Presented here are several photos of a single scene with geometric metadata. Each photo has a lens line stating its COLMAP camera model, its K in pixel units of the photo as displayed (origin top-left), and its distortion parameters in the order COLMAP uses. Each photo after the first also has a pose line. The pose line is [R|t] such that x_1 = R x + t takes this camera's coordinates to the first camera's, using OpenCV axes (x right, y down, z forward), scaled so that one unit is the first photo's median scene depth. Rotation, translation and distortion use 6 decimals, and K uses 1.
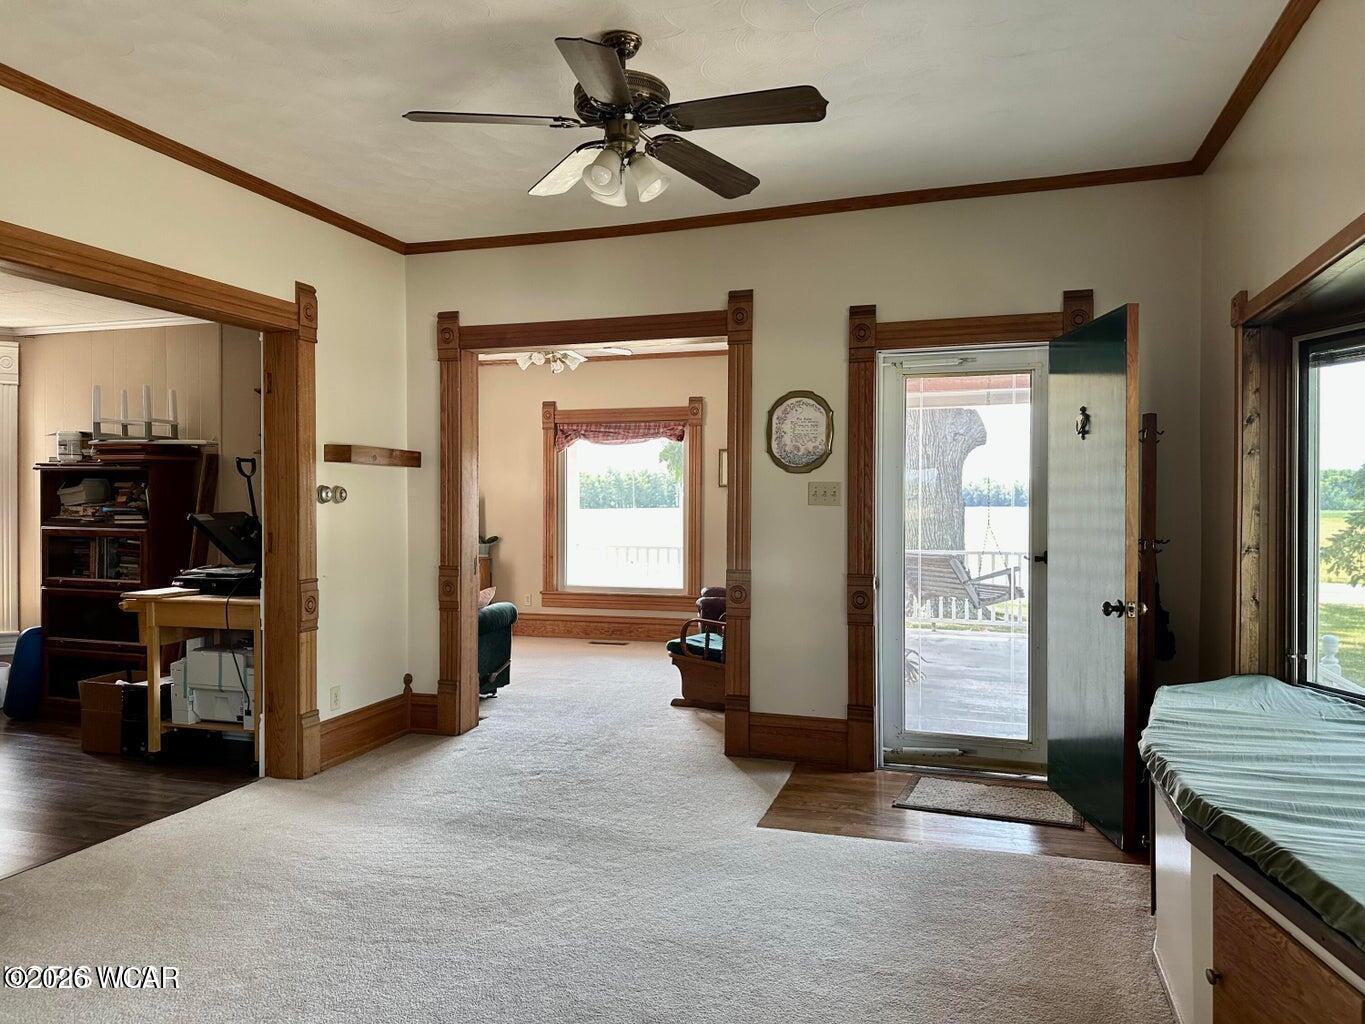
lens RADIAL K [[937.4, 0, 675.8], [0, 937.4, 511.1], [0, 0, 1]] dist [0.112979, -0.160027]
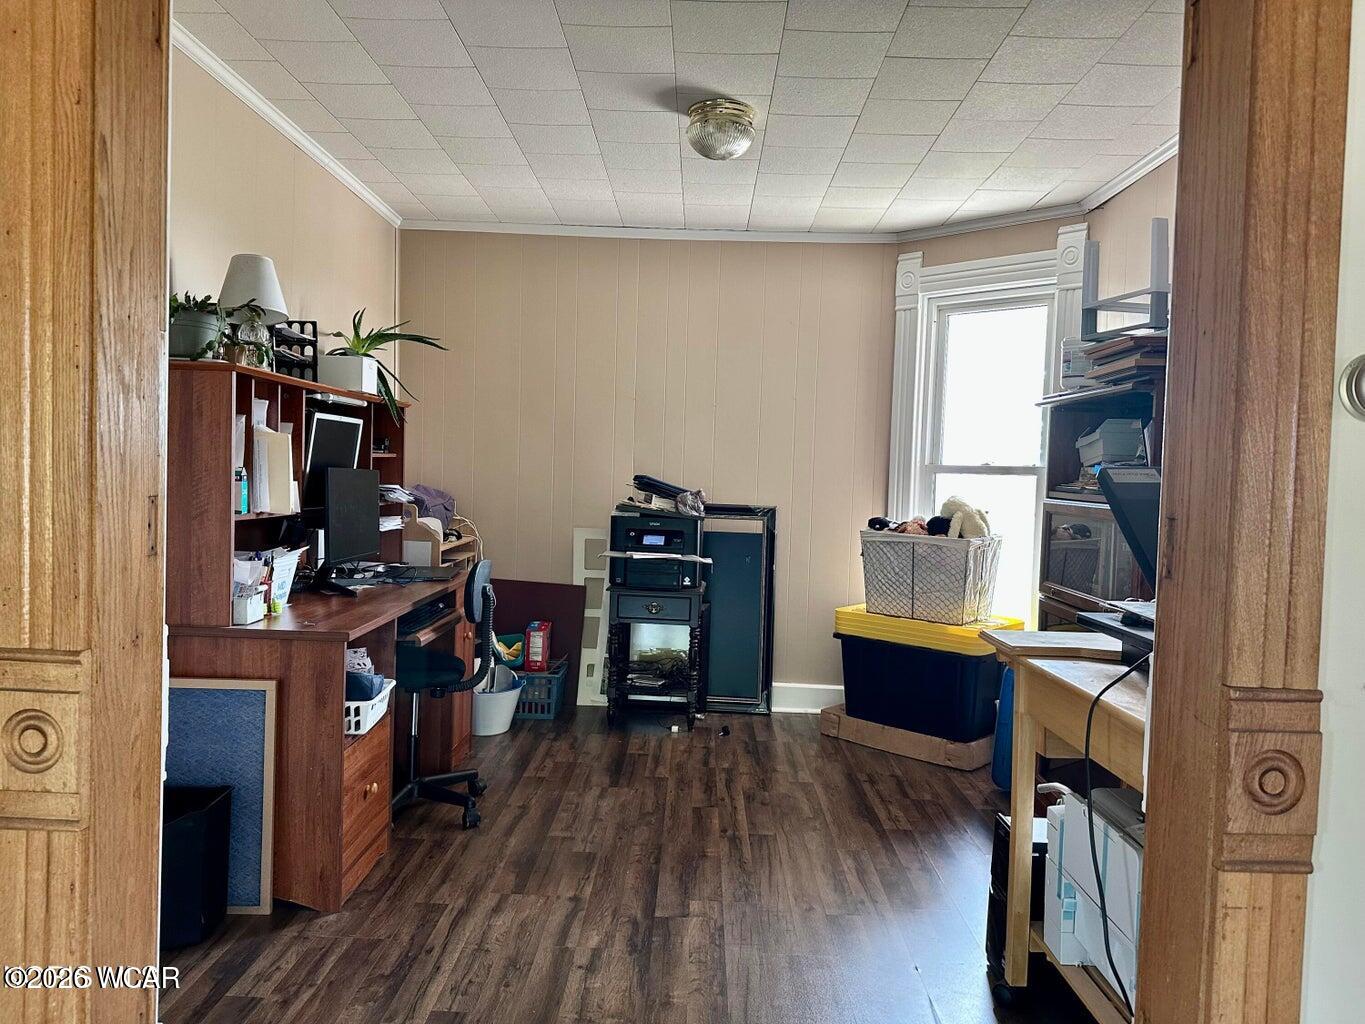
lens RADIAL K [[937.4, 0, 675.8], [0, 937.4, 511.1], [0, 0, 1]] dist [0.112979, -0.160027]
pose [[0.283115, 0.043314, -0.958108, -0.172626], [-0.042238, 0.998574, 0.032662, 0.018376], [0.958156, 0.031221, 0.284540, 0.755466]]
